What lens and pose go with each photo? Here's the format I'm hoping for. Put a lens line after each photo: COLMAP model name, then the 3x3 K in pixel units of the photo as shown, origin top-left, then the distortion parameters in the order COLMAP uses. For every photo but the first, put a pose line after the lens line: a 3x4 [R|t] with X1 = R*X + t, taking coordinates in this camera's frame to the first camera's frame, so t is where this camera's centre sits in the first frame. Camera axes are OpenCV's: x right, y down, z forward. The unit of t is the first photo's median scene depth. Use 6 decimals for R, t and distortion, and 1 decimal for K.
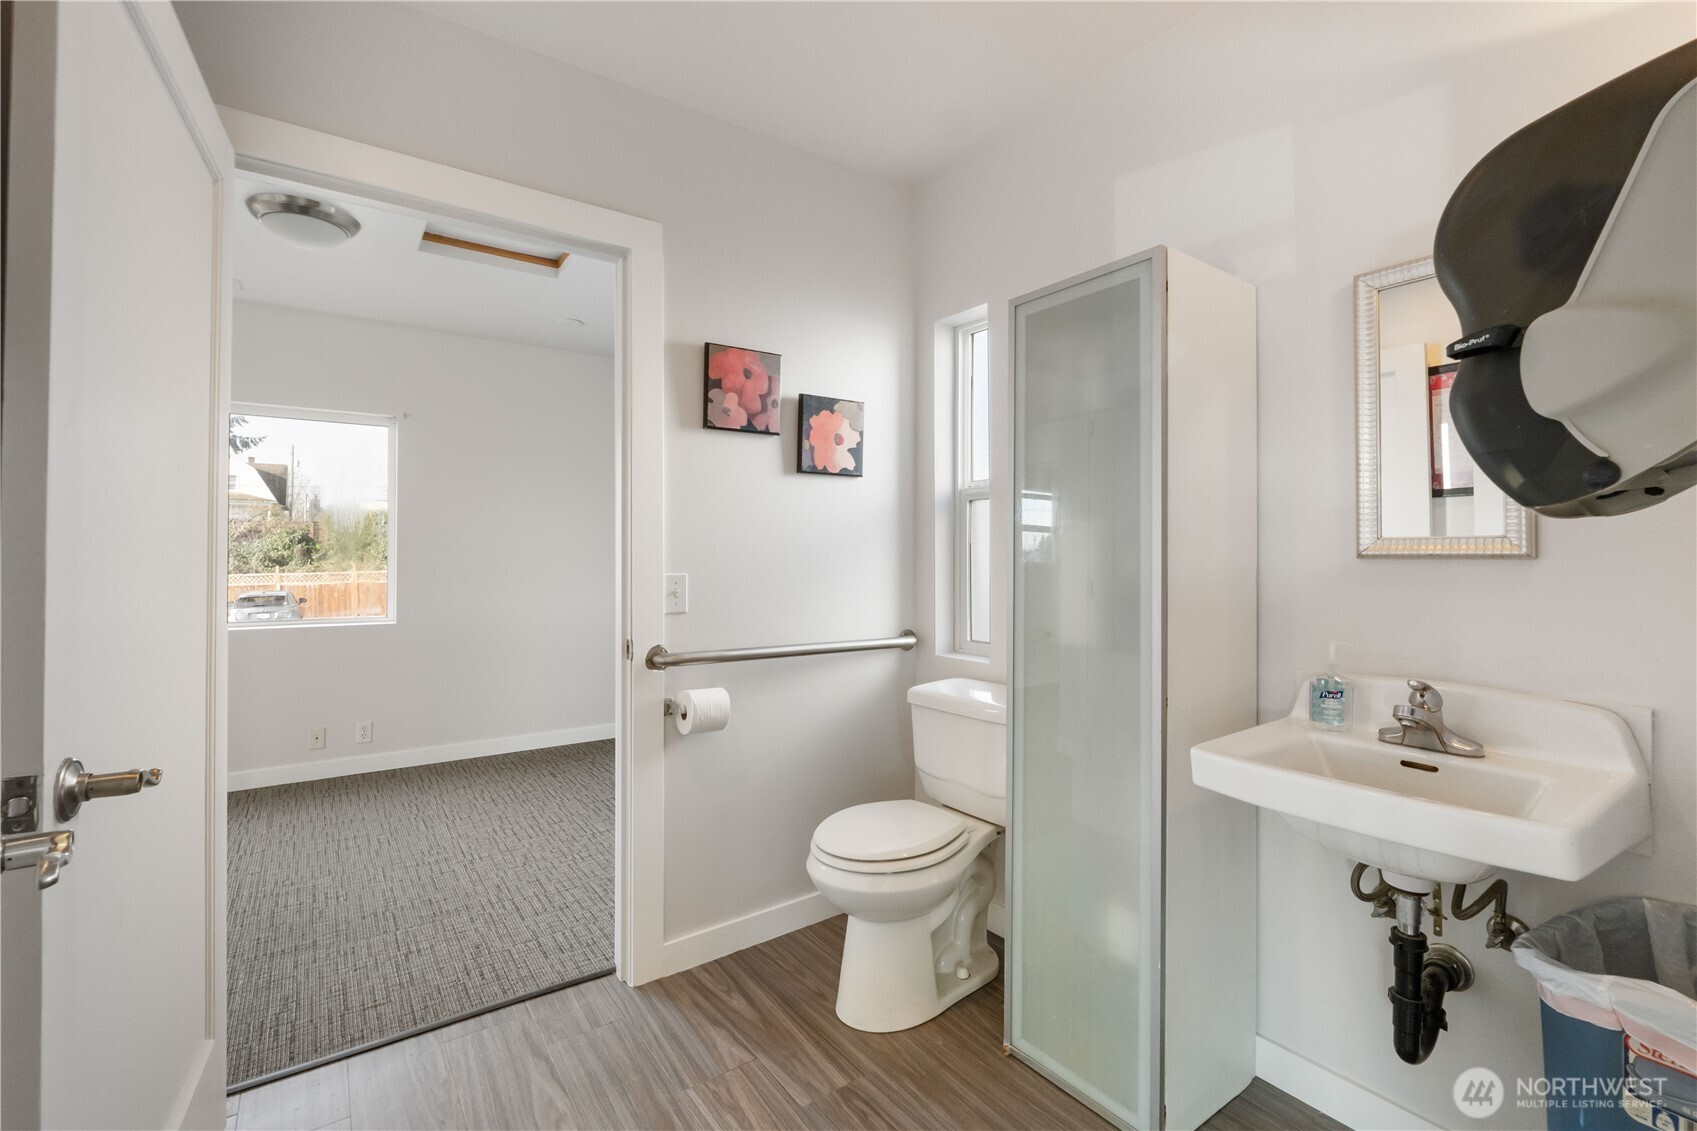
lens RADIAL K [[733.8, 0, 845.2], [0, 733.8, 560.5], [0, 0, 1]] dist [-0.016985, -0.000430]
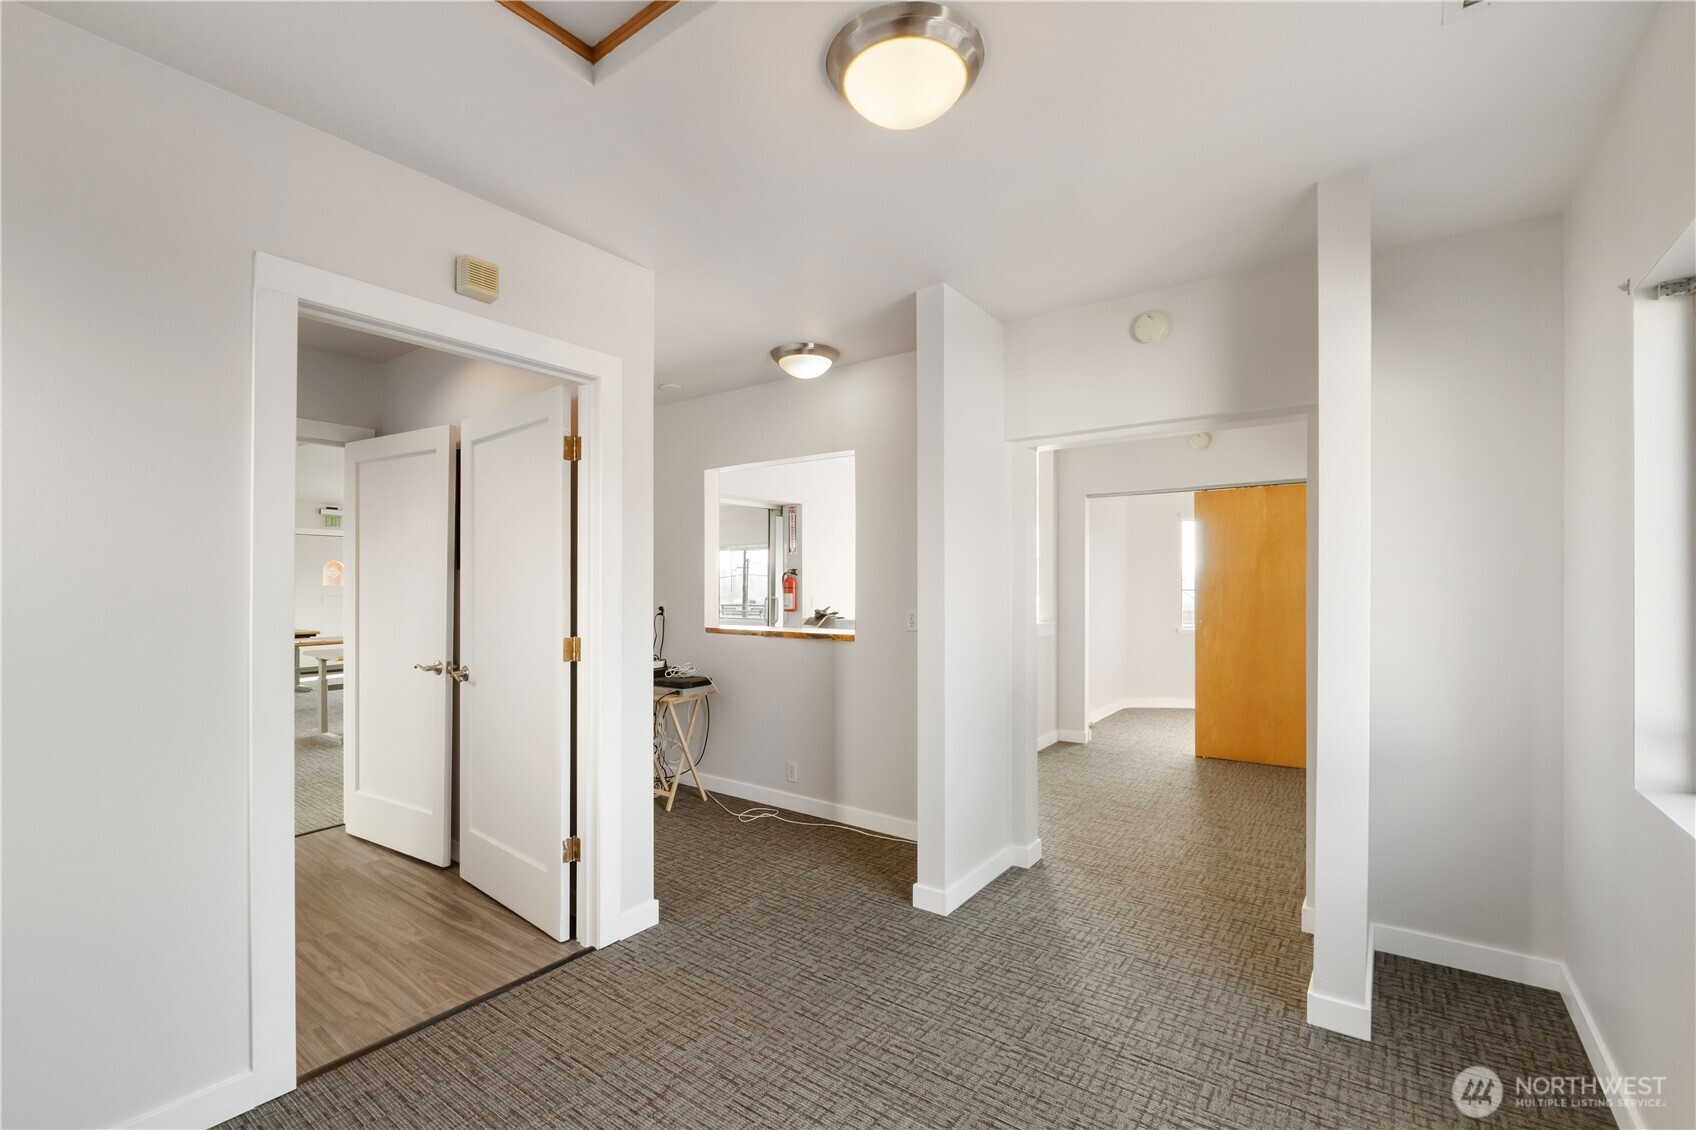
lens RADIAL K [[733.4, 0, 850.8], [0, 733.4, 578.3], [0, 0, 1]] dist [-0.016985, -0.000430]
pose [[-0.946747, -0.005140, -0.321937, -0.785606], [-0.003456, 0.999977, -0.005804, -0.074889], [0.321959, -0.004383, -0.946743, 2.399154]]
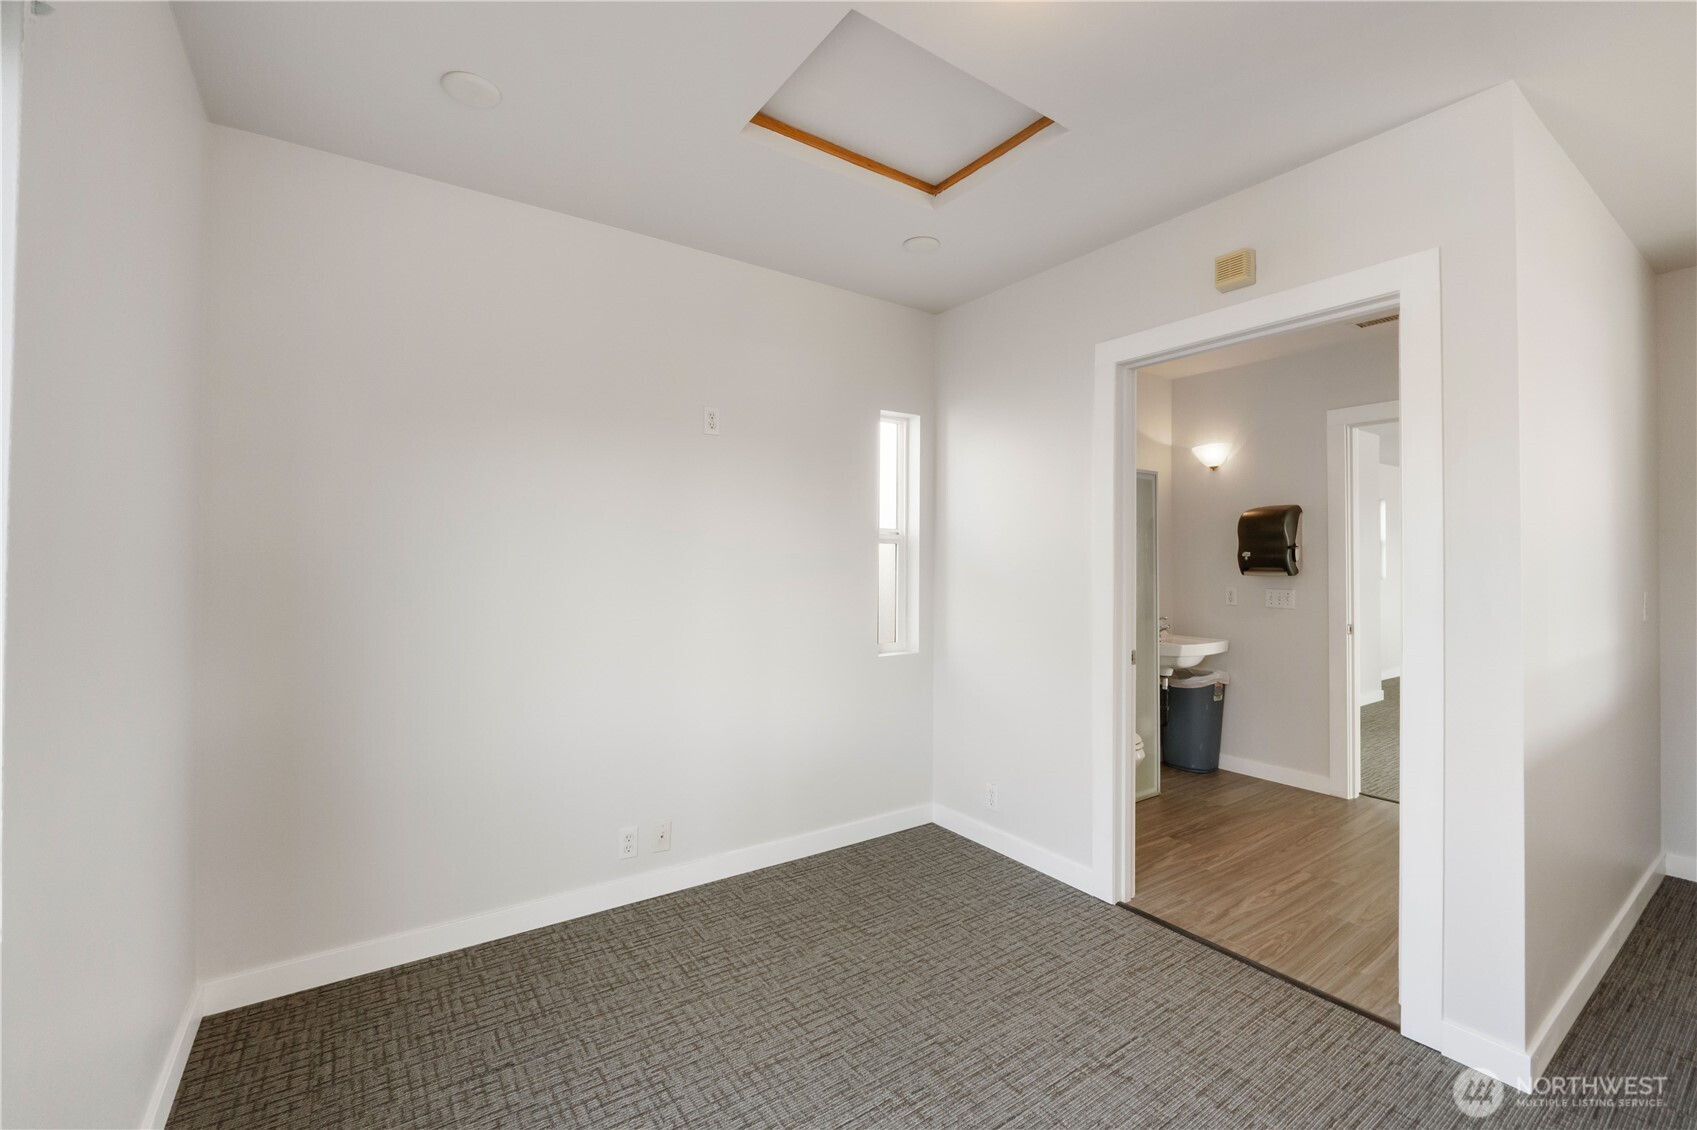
lens RADIAL K [[733.8, 0, 854.7], [0, 733.8, 556.2], [0, 0, 1]] dist [-0.016985, -0.000430]
pose [[0.008915, 0.000670, 0.999960, -1.886573], [-0.005121, 0.999987, -0.000624, -0.070458], [-0.999947, -0.005115, 0.008919, 1.696377]]
